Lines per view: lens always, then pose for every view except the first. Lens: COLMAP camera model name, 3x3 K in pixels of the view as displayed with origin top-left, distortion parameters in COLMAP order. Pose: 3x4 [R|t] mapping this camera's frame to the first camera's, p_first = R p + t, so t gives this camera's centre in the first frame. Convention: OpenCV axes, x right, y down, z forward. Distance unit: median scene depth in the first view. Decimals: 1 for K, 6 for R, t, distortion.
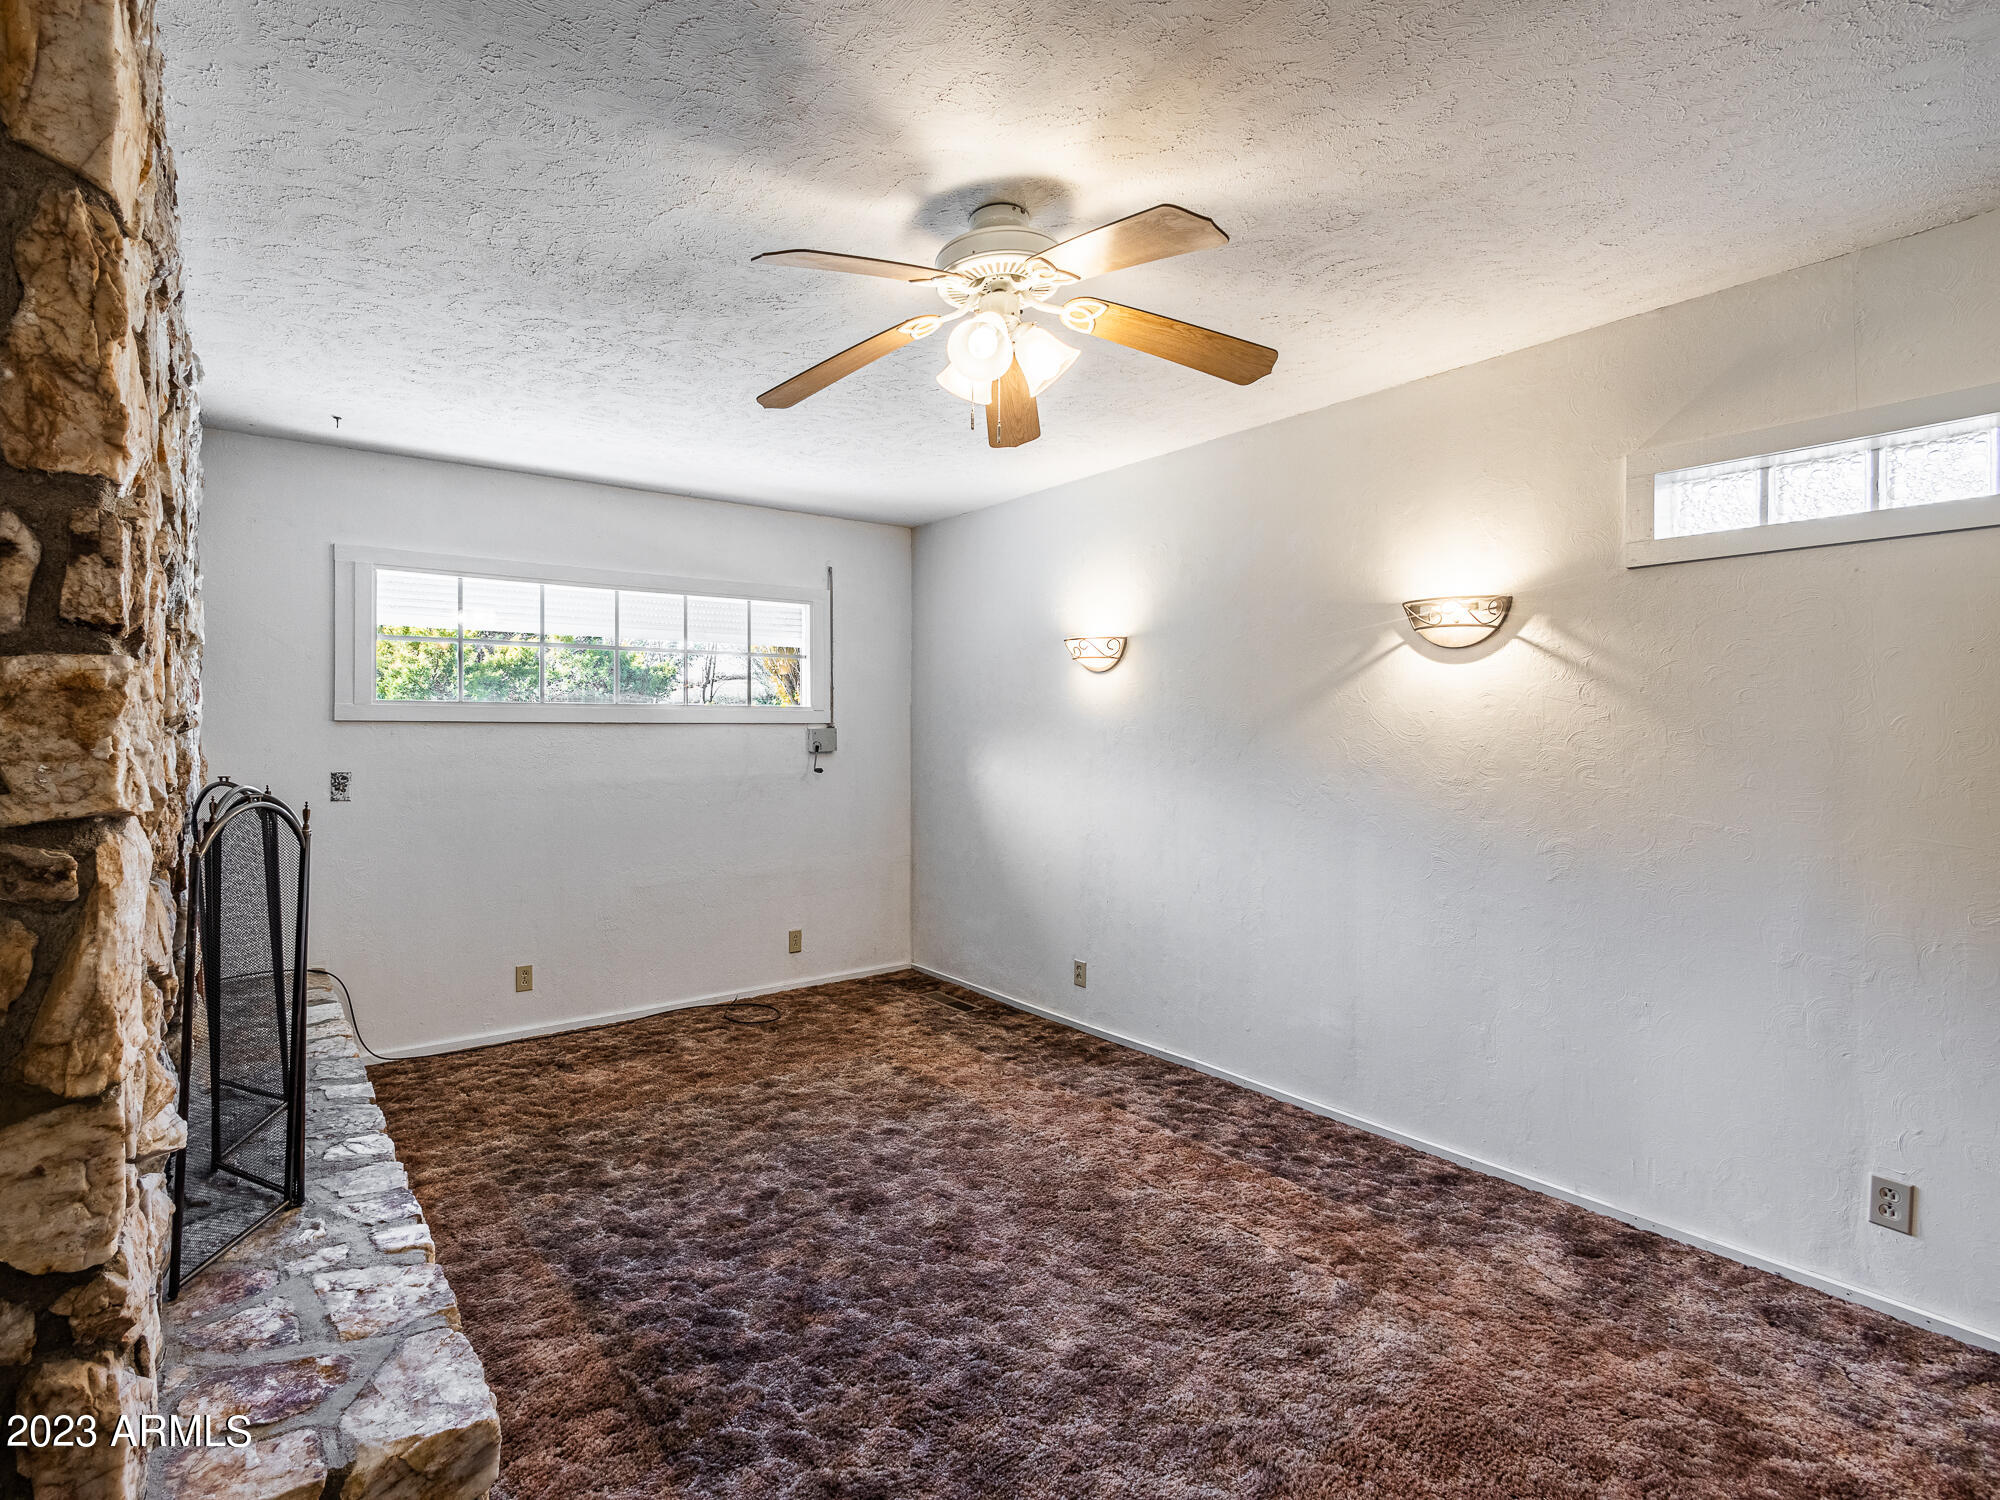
lens RADIAL K [[970.6, 0, 861.1], [0, 970.6, 723.9], [0, 0, 1]] dist [-0.006475, 0.000586]
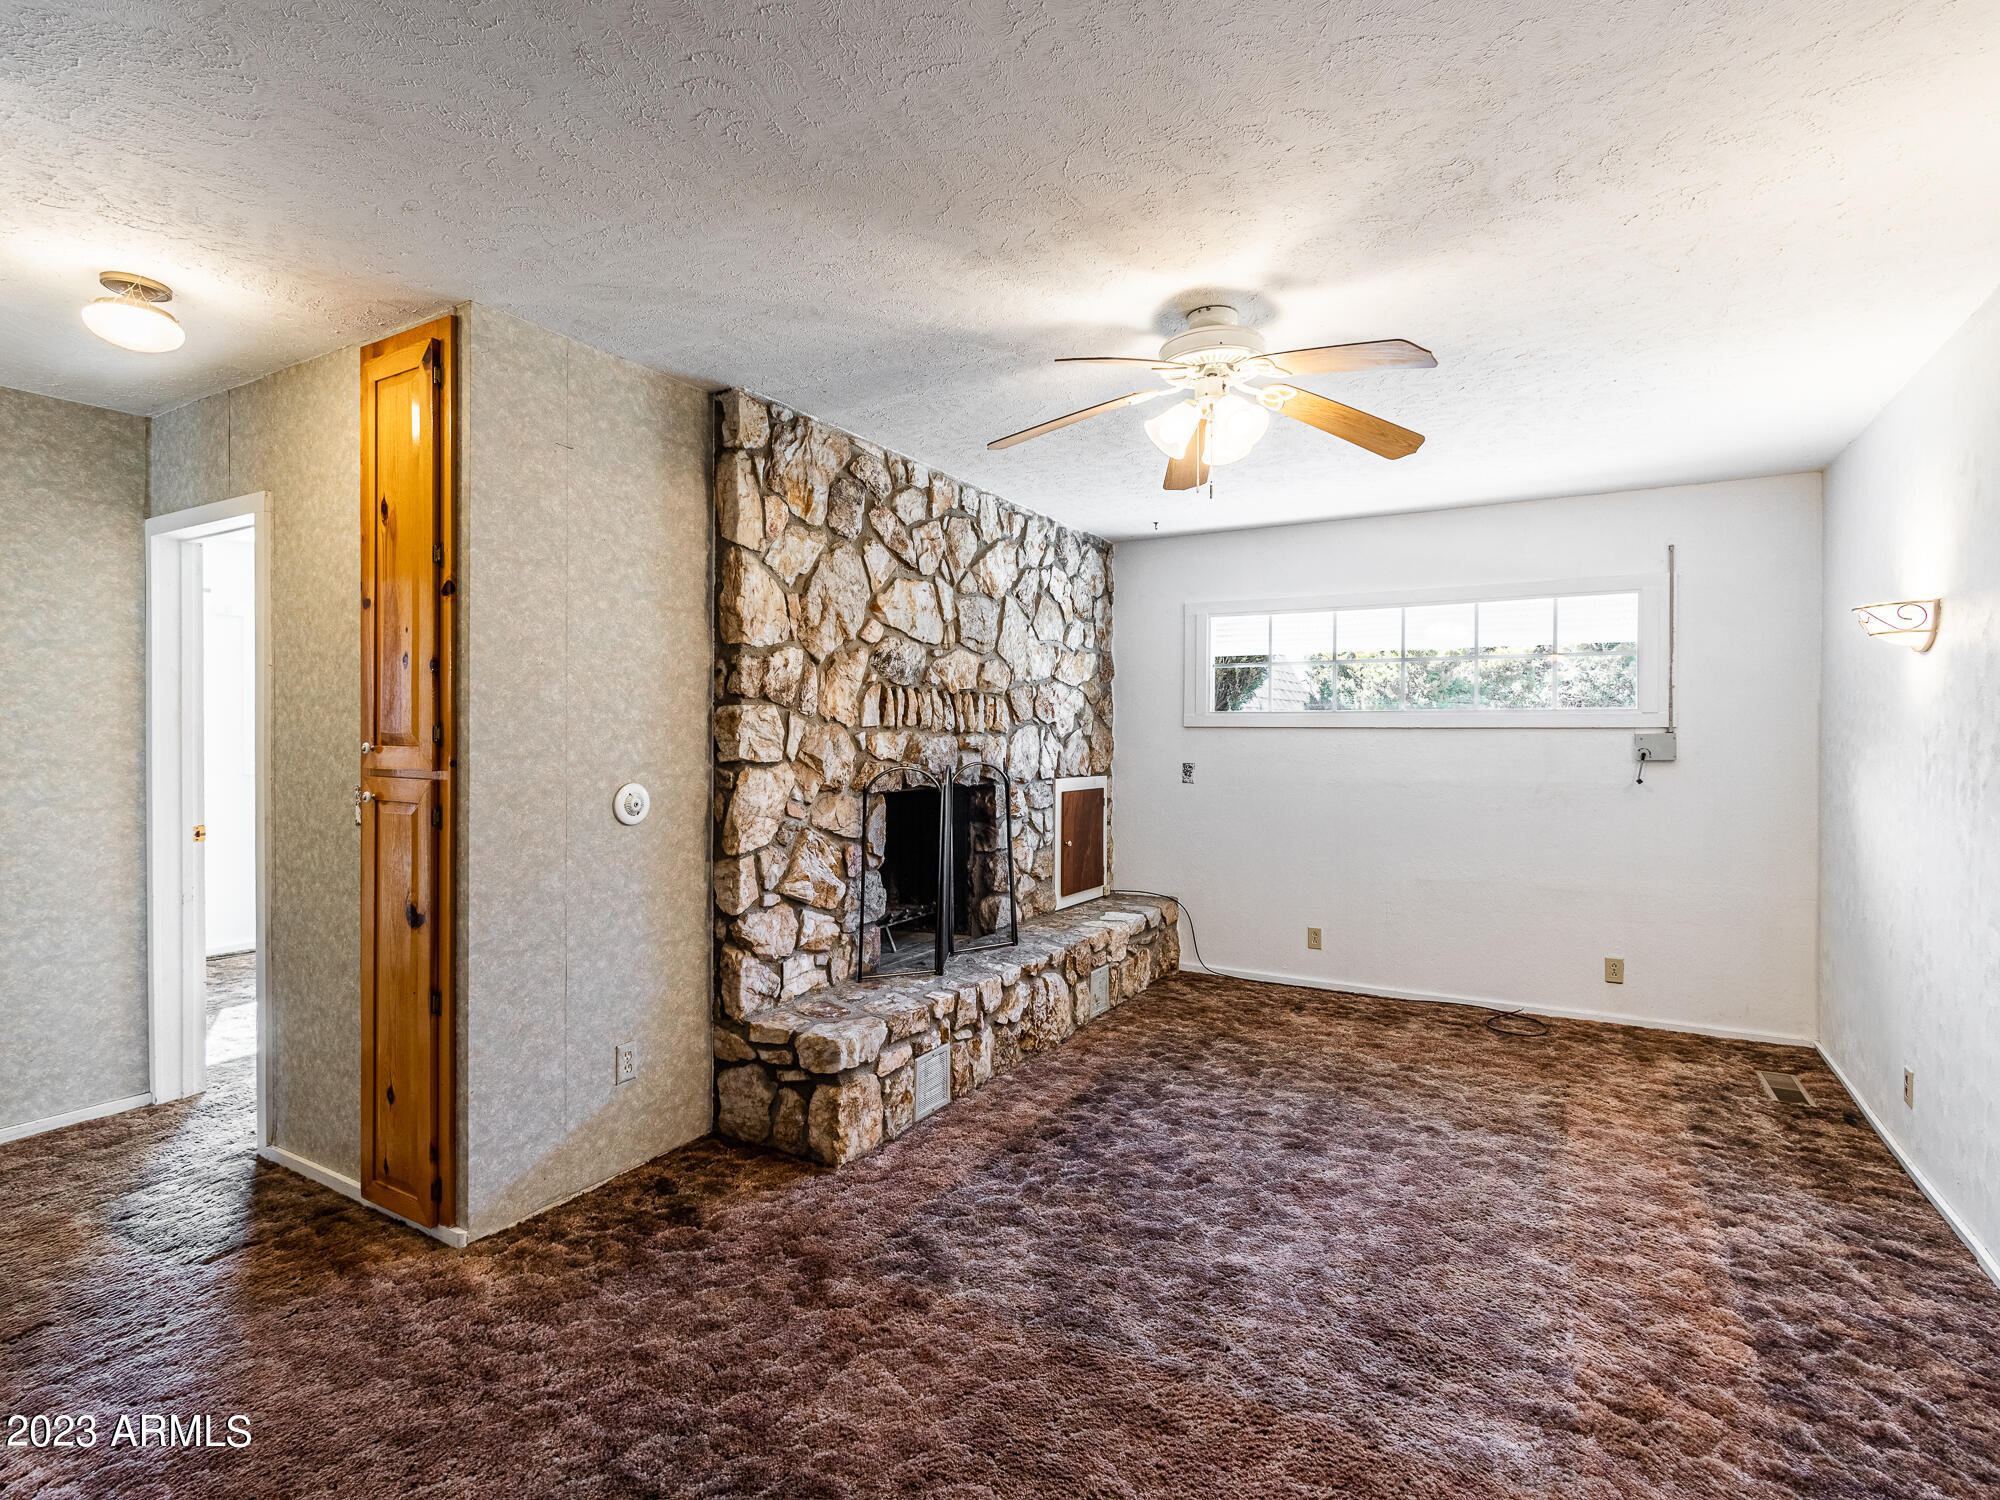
lens RADIAL K [[976.2, 0, 1009.3], [0, 976.2, 720.1], [0, 0, 1]] dist [-0.001942, -0.000222]
pose [[0.440506, -0.008889, -0.897705, 0.693878], [0.001164, 0.999956, -0.009330, 0.000392], [0.897749, 0.003065, 0.440497, 0.139506]]
